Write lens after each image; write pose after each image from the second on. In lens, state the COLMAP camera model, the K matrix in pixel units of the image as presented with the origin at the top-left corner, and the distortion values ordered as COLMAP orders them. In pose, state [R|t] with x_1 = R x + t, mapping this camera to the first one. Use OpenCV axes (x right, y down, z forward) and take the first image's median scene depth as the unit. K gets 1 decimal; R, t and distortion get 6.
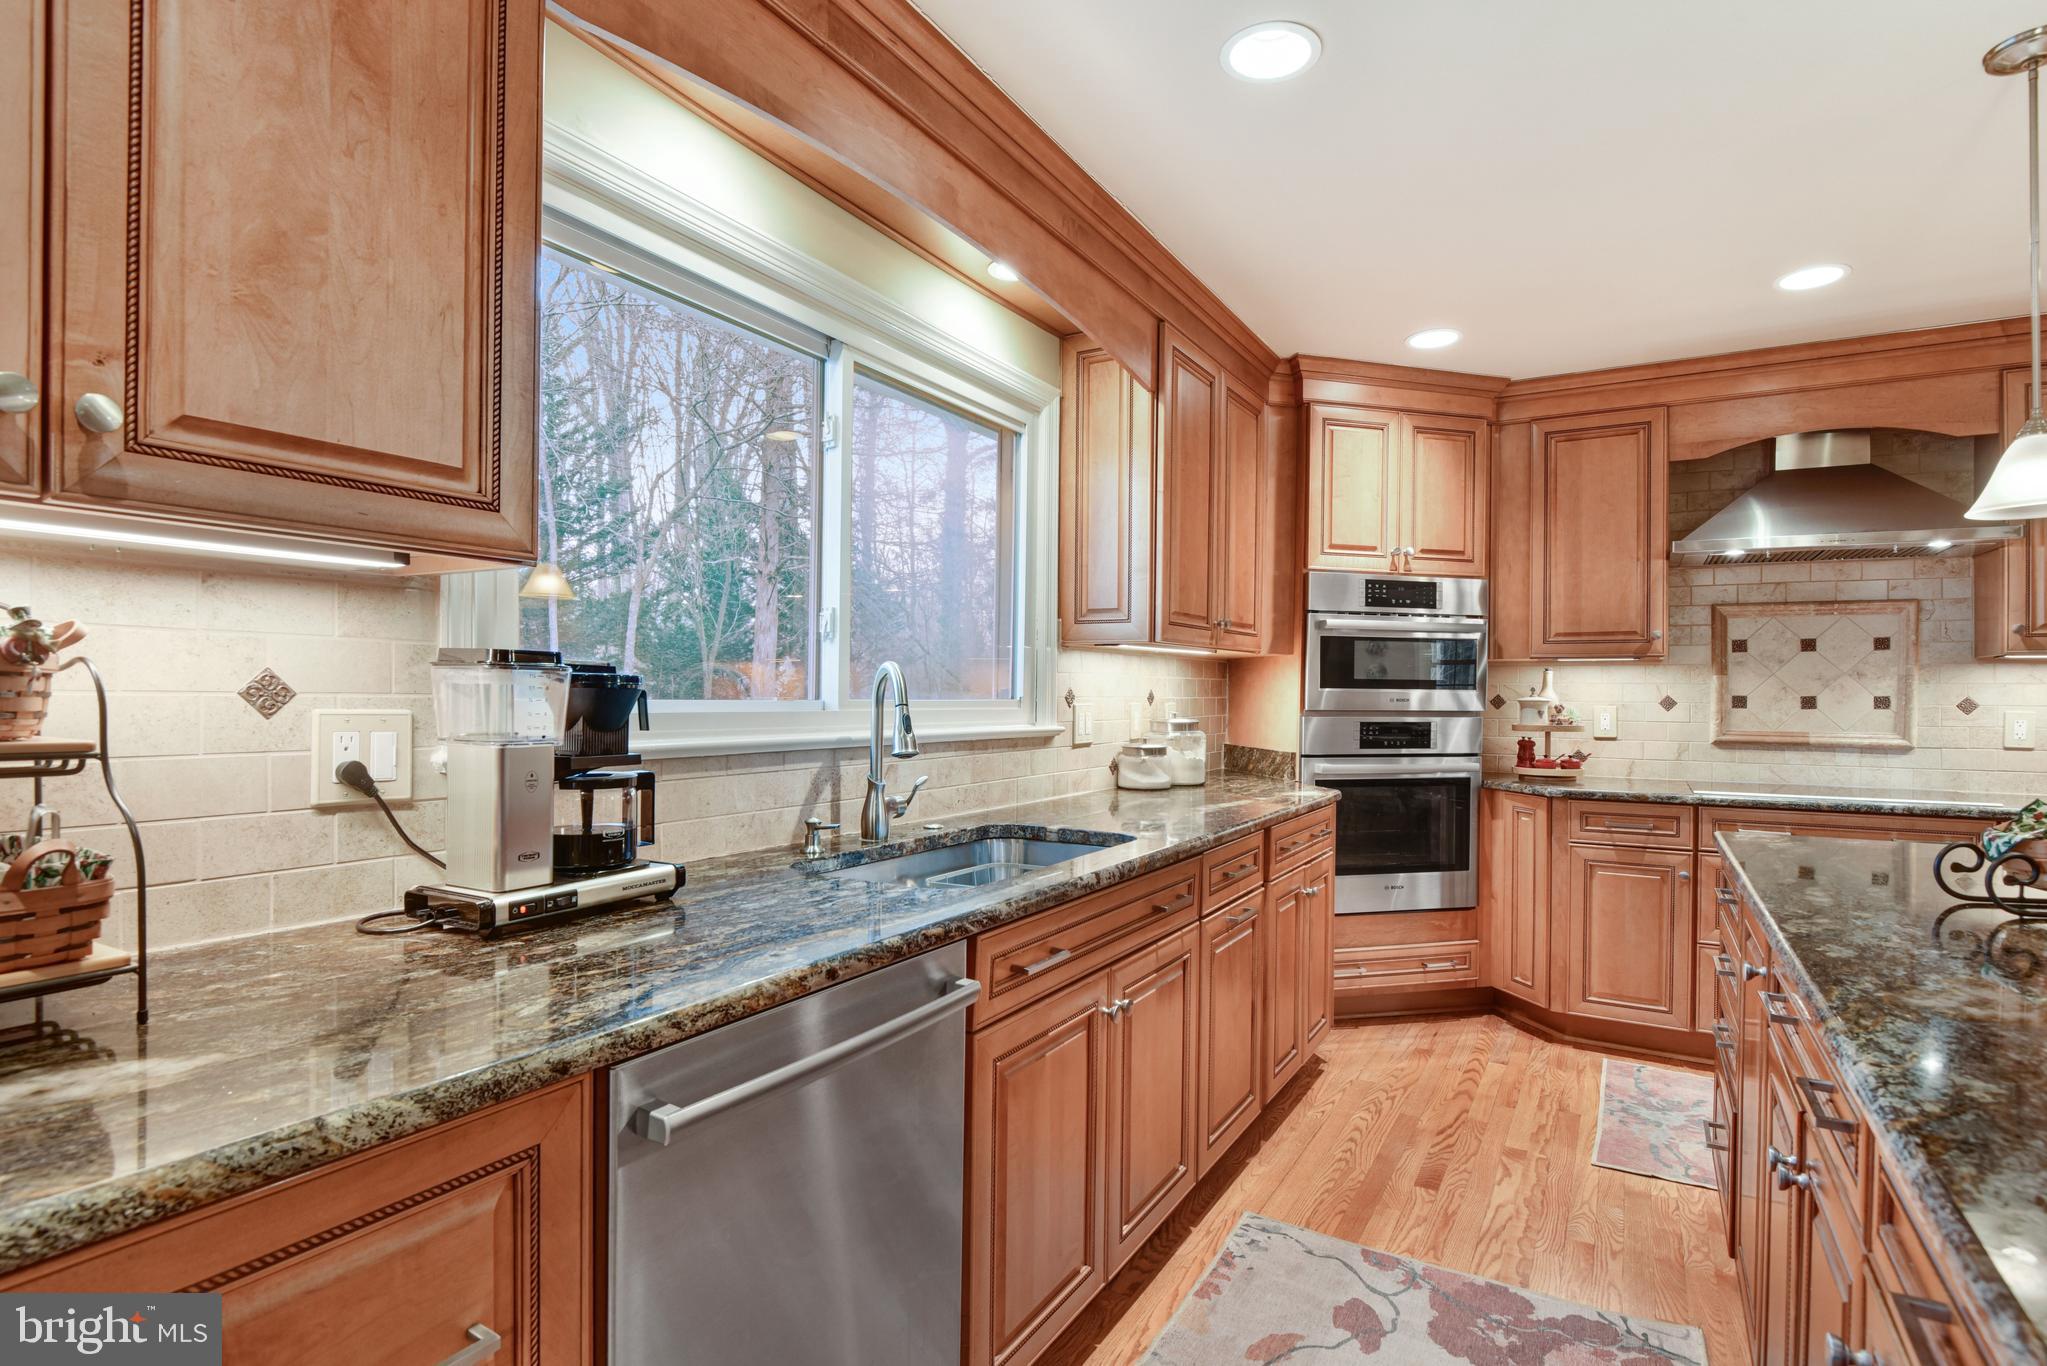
lens RADIAL K [[1016.9, 0, 1024.4], [0, 1016.9, 691.3], [0, 0, 1]] dist [-0.014720, -0.002535]
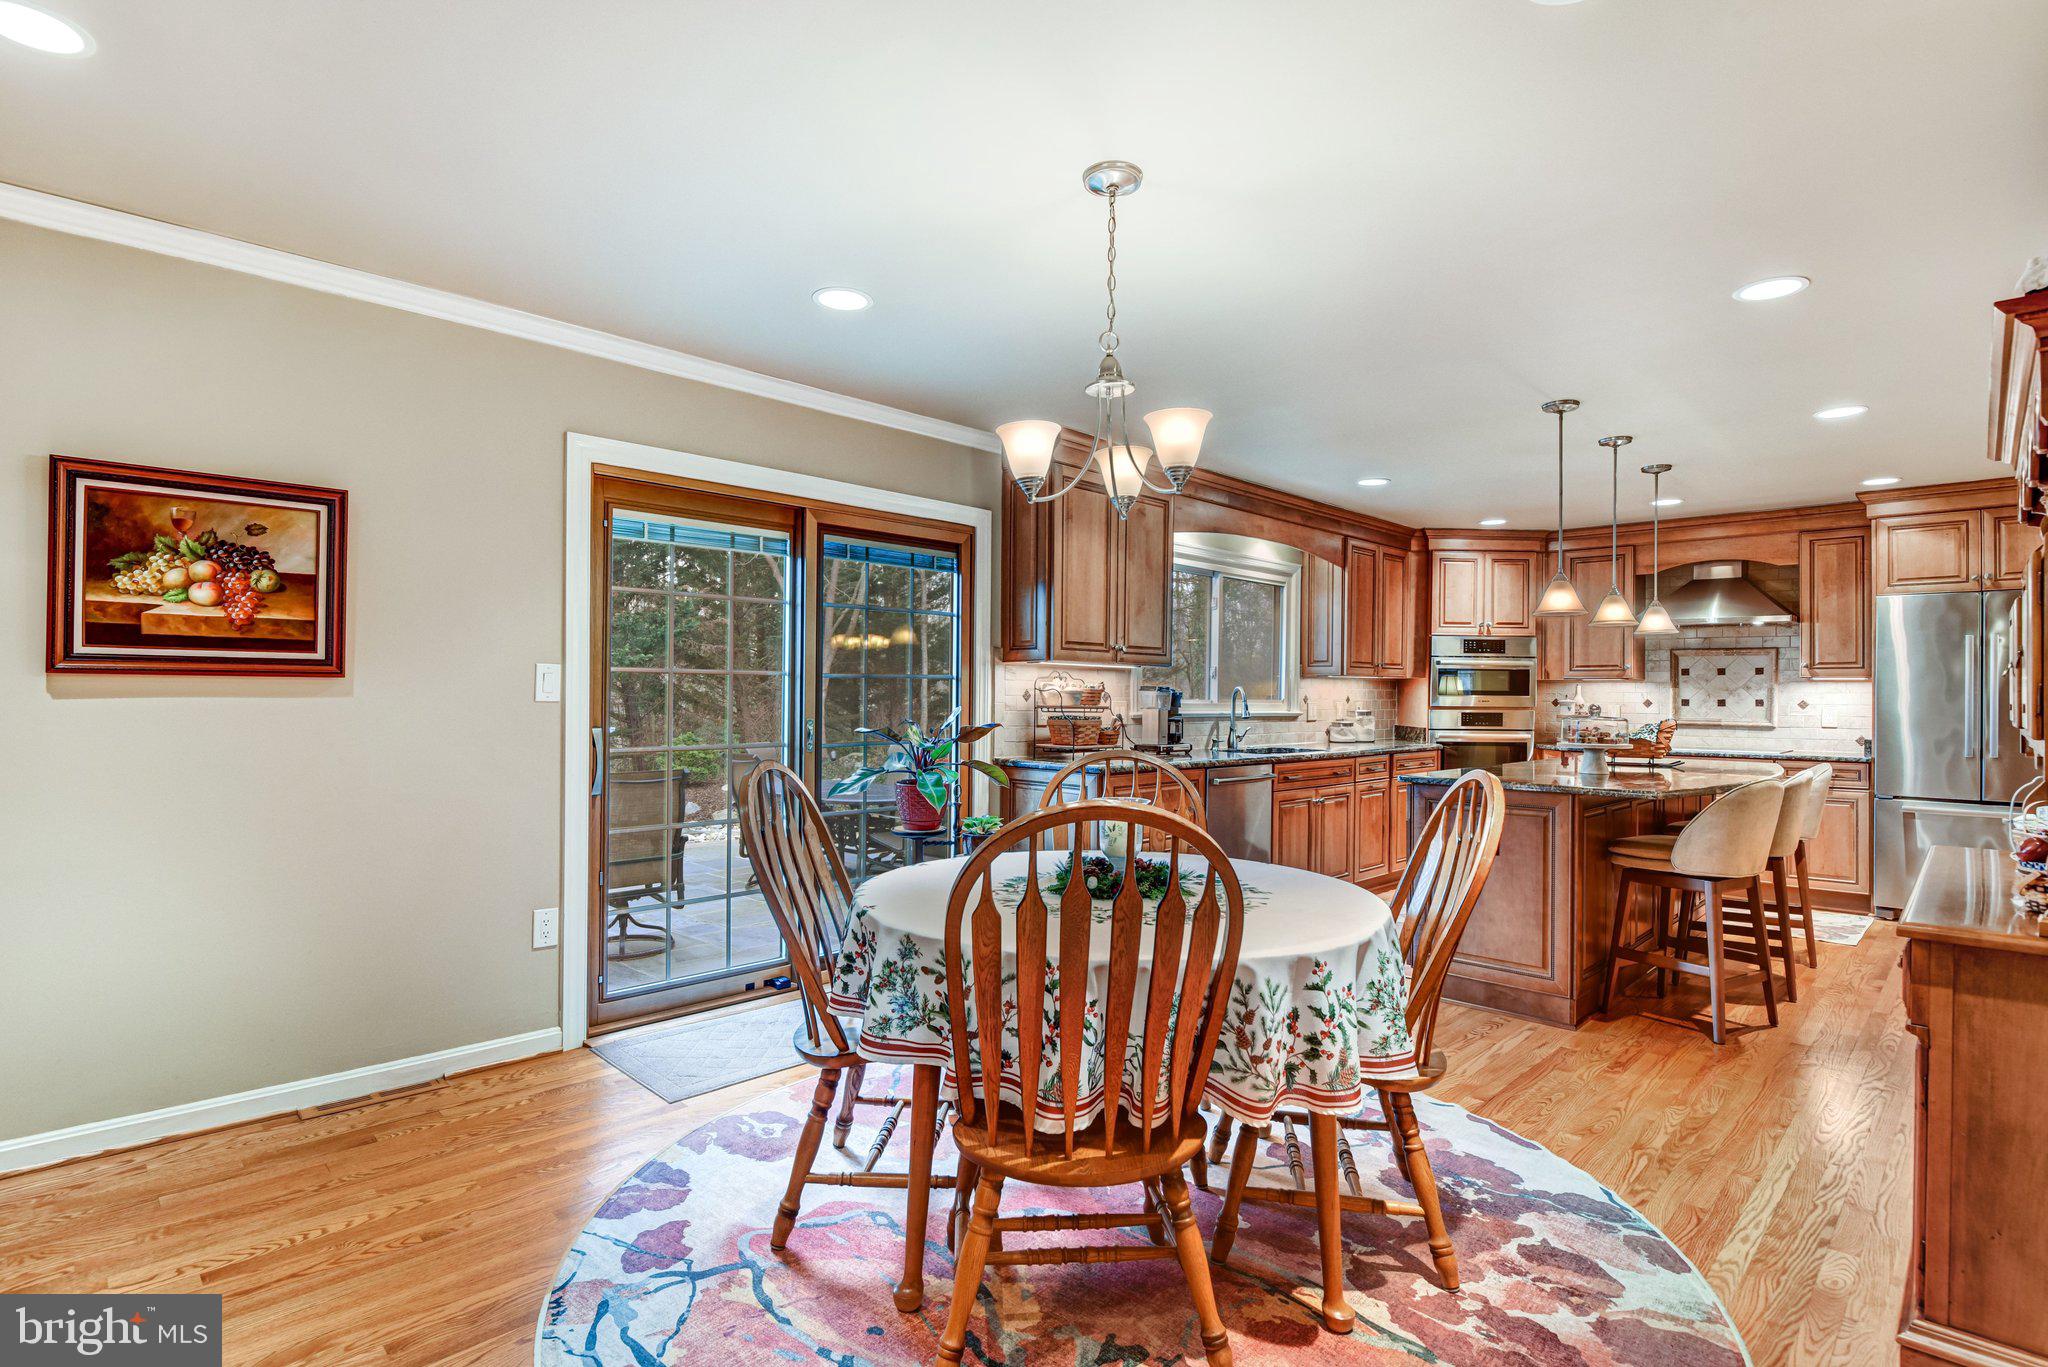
lens RADIAL K [[1017.4, 0, 1021.4], [0, 1017.4, 686.4], [0, 0, 1]] dist [-0.014720, -0.002535]
pose [[0.969341, -0.001254, -0.245715, -0.011050], [-0.000310, 0.999980, -0.006324, -0.007313], [0.245718, 0.006207, 0.969321, -1.153463]]
